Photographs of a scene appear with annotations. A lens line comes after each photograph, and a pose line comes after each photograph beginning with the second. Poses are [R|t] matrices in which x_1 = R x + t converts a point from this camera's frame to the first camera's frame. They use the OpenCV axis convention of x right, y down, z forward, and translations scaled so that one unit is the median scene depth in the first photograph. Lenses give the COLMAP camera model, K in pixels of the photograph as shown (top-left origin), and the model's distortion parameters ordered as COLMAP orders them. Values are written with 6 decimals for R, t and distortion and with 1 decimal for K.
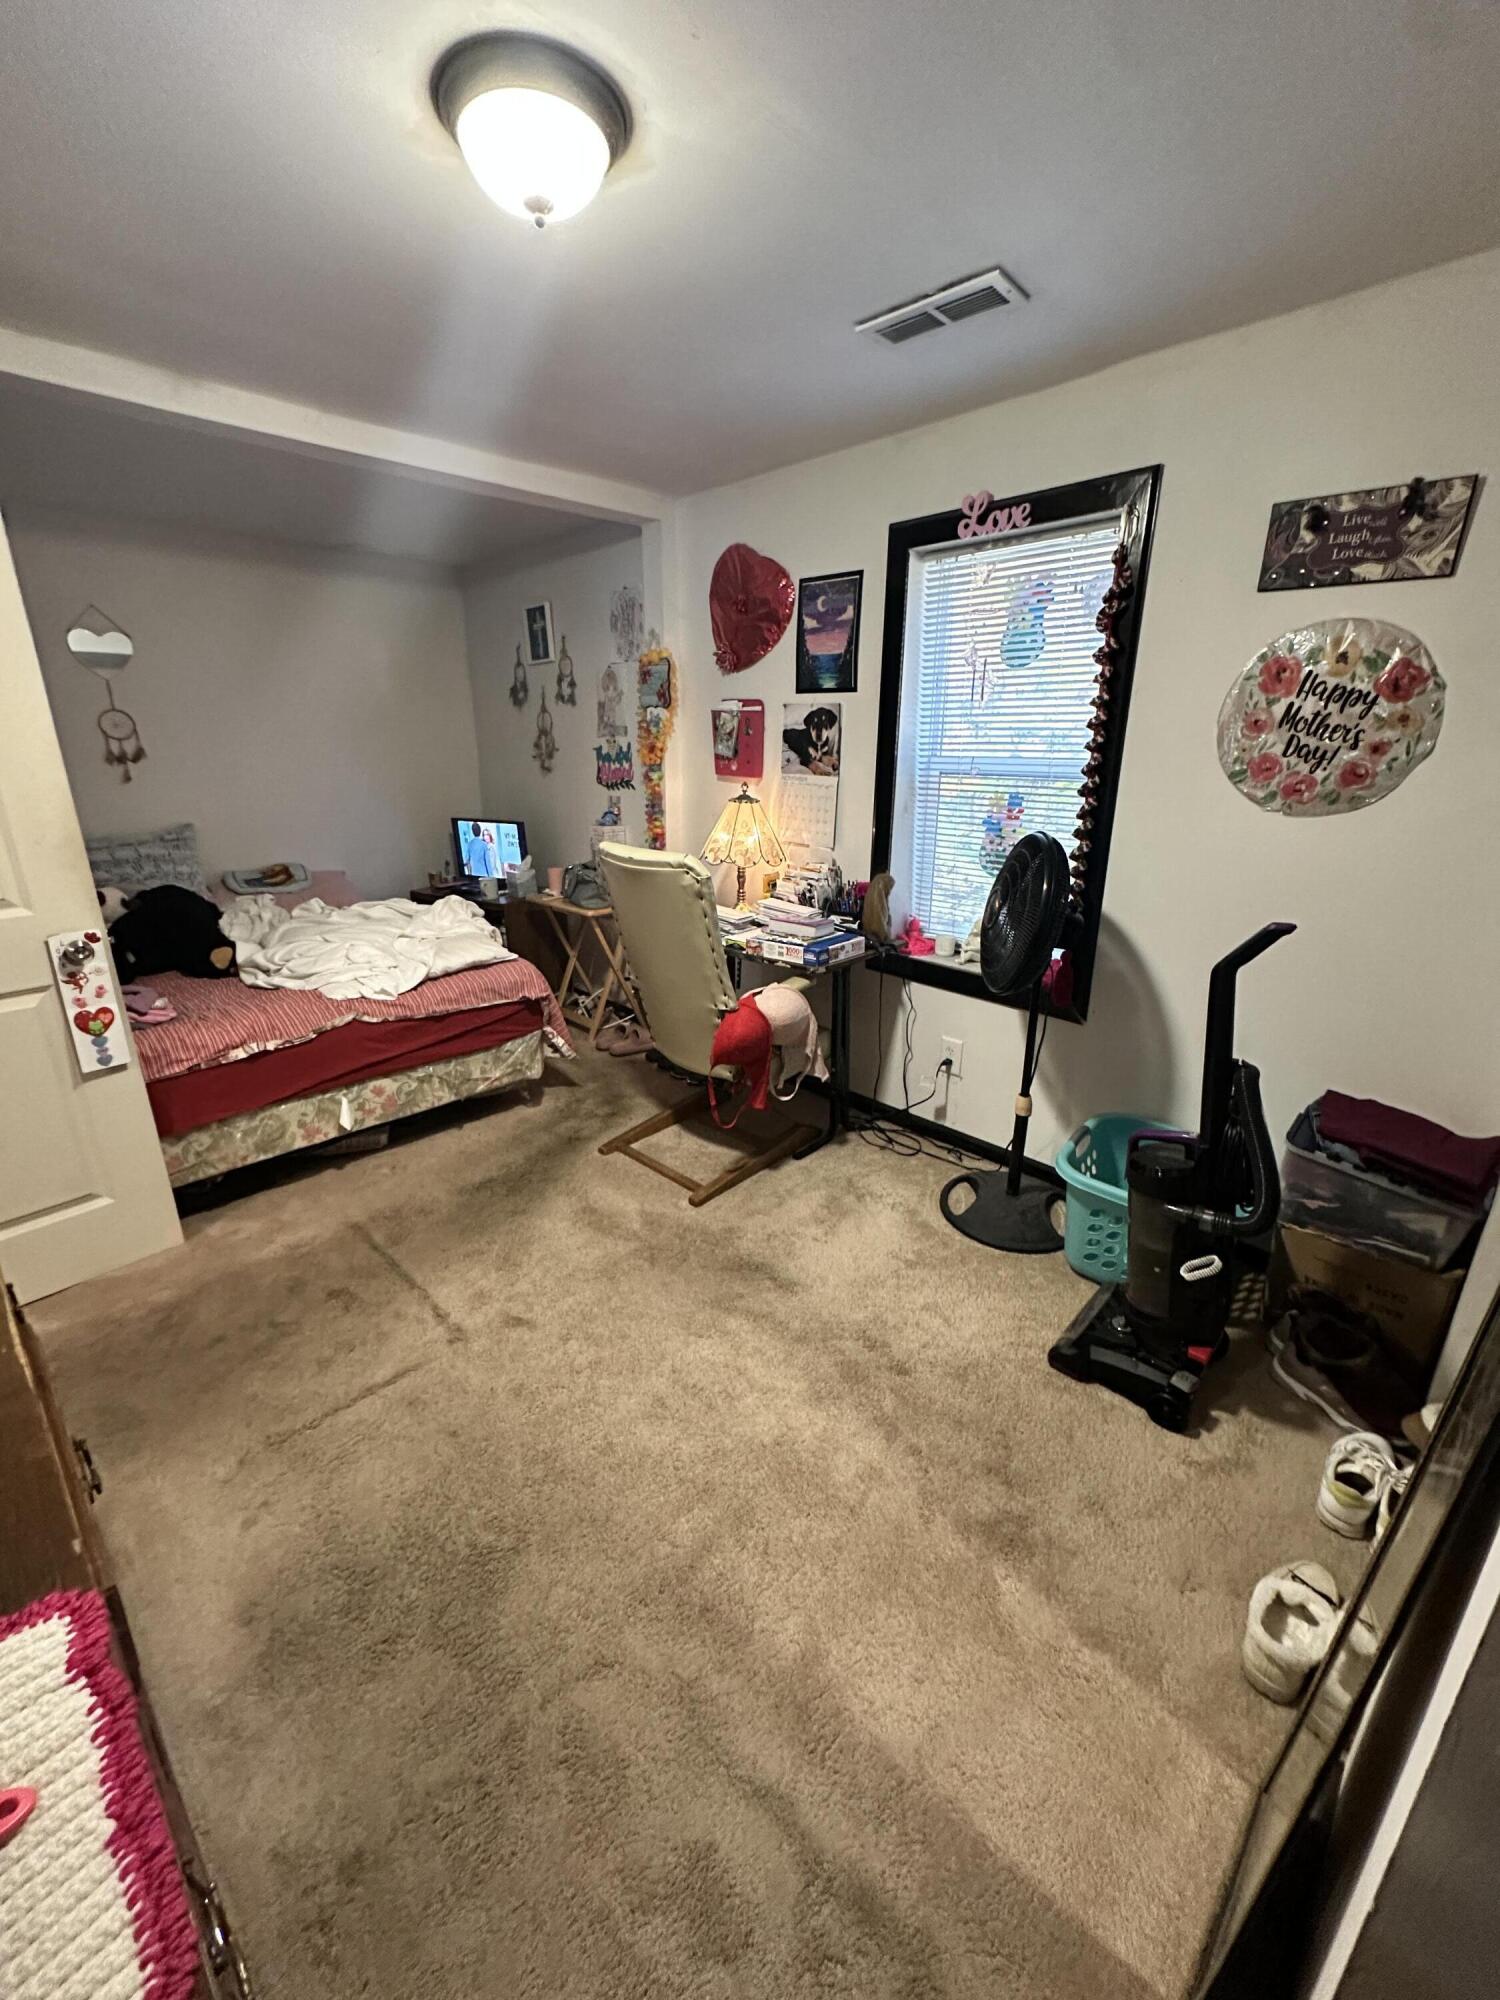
lens RADIAL K [[800.4, 0, 742.5], [0, 800.4, 994.9], [0, 0, 1]] dist [-0.002127, 0.000497]
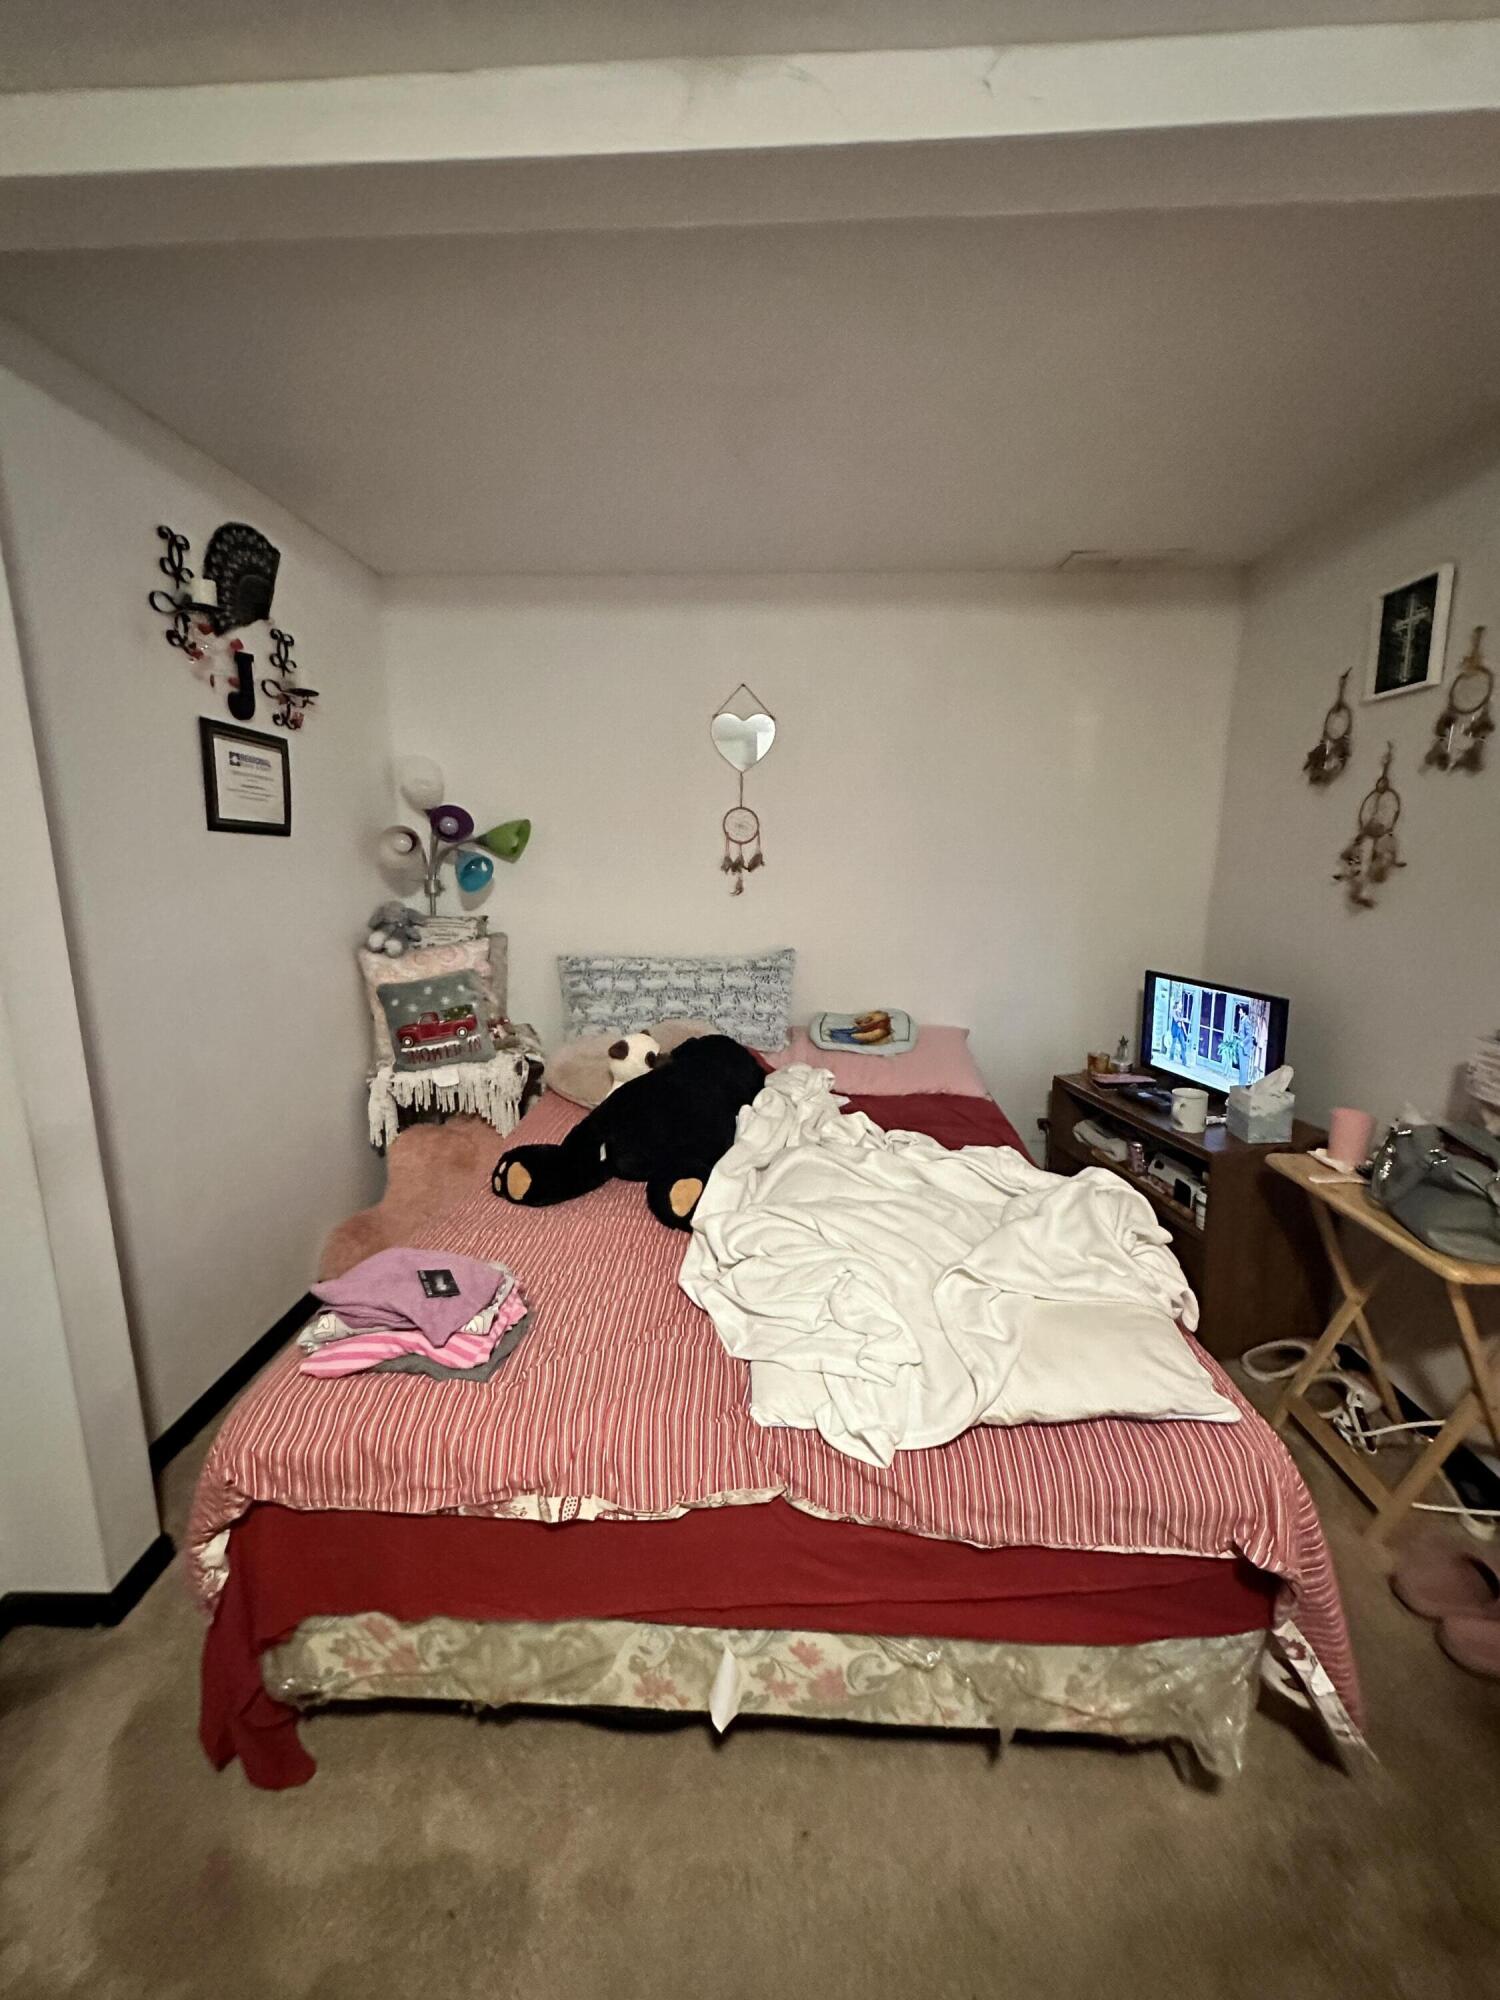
lens RADIAL K [[800.4, 0, 751.5], [0, 800.4, 1002.6], [0, 0, 1]] dist [-0.002127, 0.000497]
pose [[0.687415, 0.142711, -0.712105, -0.160161], [-0.225060, 0.974096, -0.022041, -0.139249], [0.690513, 0.175418, 0.701727, 0.443940]]
